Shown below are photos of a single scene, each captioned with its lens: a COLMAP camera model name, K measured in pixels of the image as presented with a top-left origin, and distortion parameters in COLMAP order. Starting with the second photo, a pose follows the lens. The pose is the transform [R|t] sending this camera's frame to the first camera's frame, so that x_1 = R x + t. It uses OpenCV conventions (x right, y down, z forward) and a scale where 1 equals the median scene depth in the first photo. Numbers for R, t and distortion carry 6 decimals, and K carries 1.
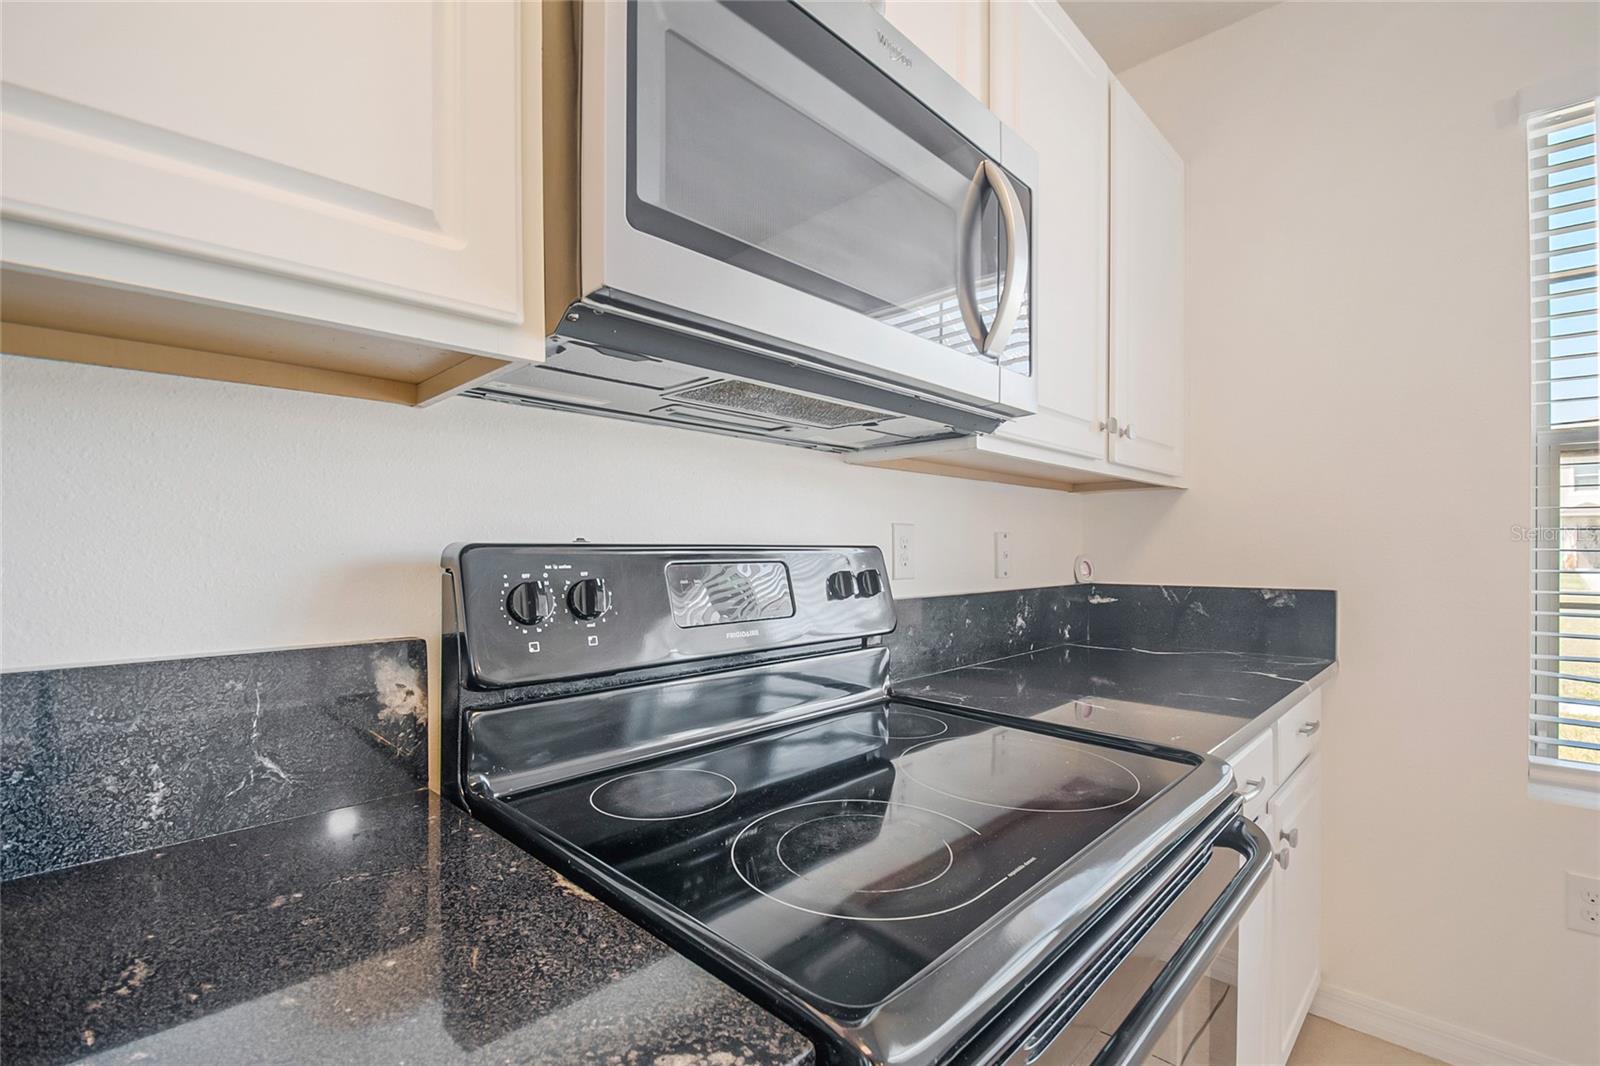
lens RADIAL K [[707.3, 0, 801.5], [0, 707.3, 548.0], [0, 0, 1]] dist [-0.001134, -0.000228]
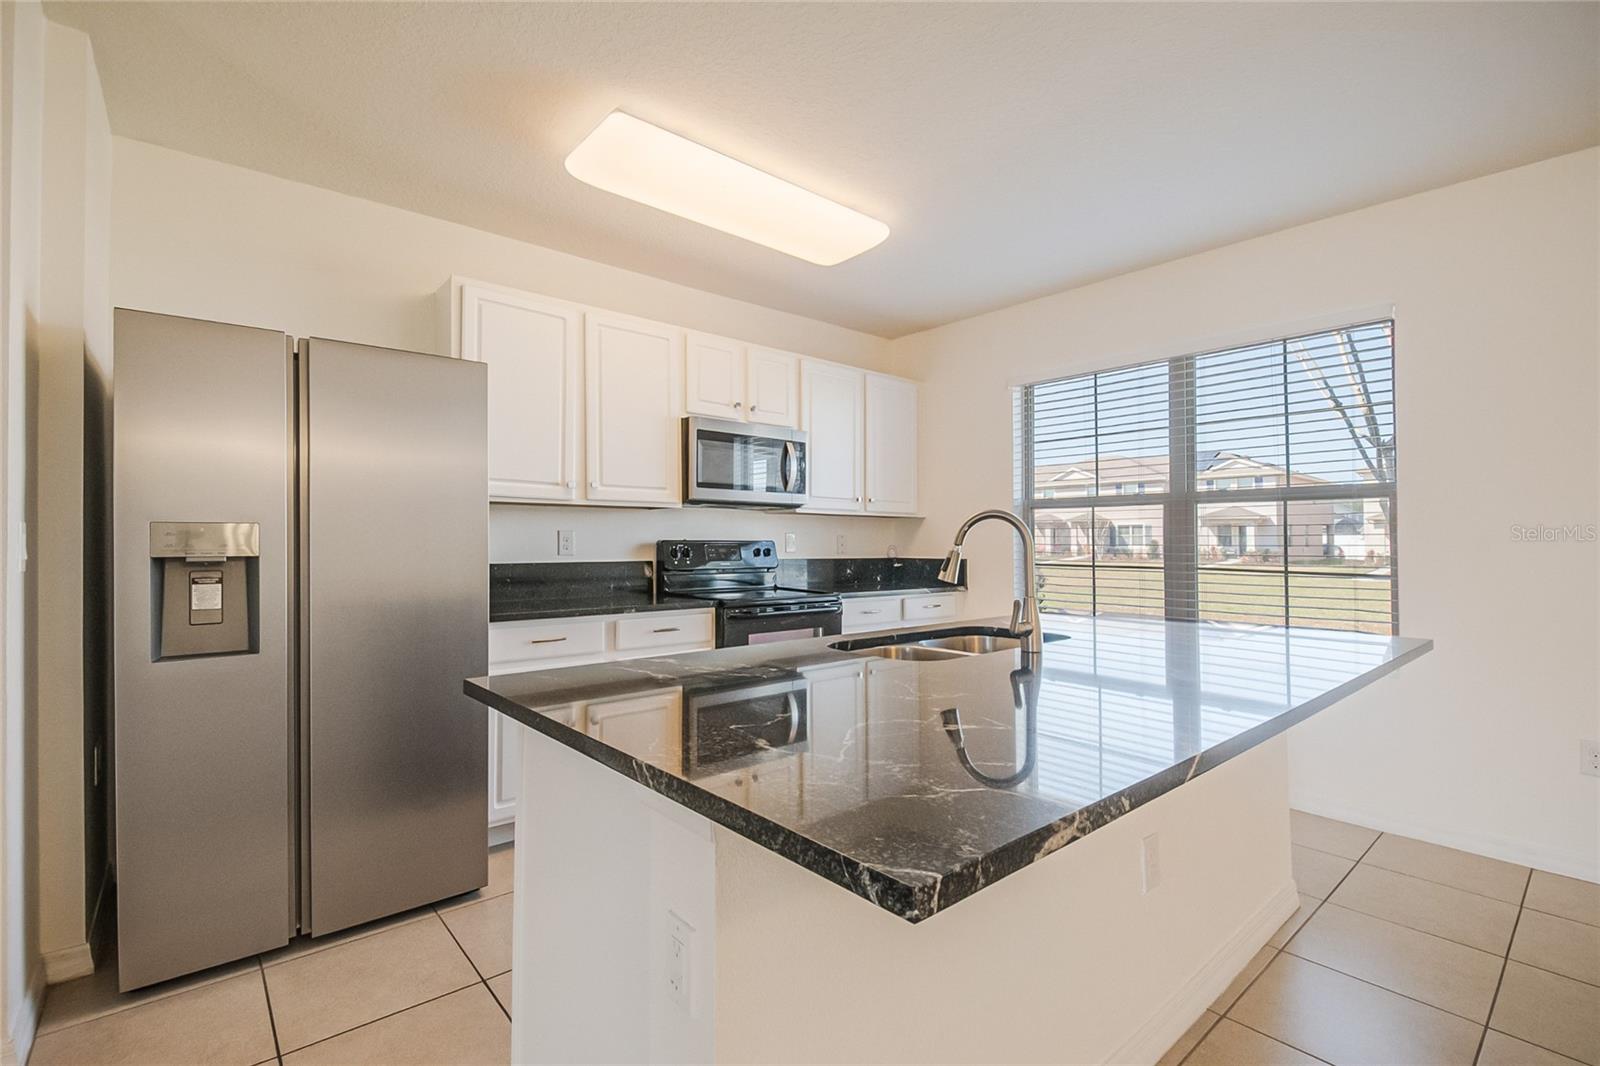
lens RADIAL K [[707.3, 0, 801.5], [0, 707.3, 548.0], [0, 0, 1]] dist [-0.001134, -0.000228]
pose [[0.995900, 0.002476, -0.090431, 0.811187], [-0.001948, 0.999981, 0.005928, 0.014087], [0.090444, -0.005727, 0.995885, -3.347989]]
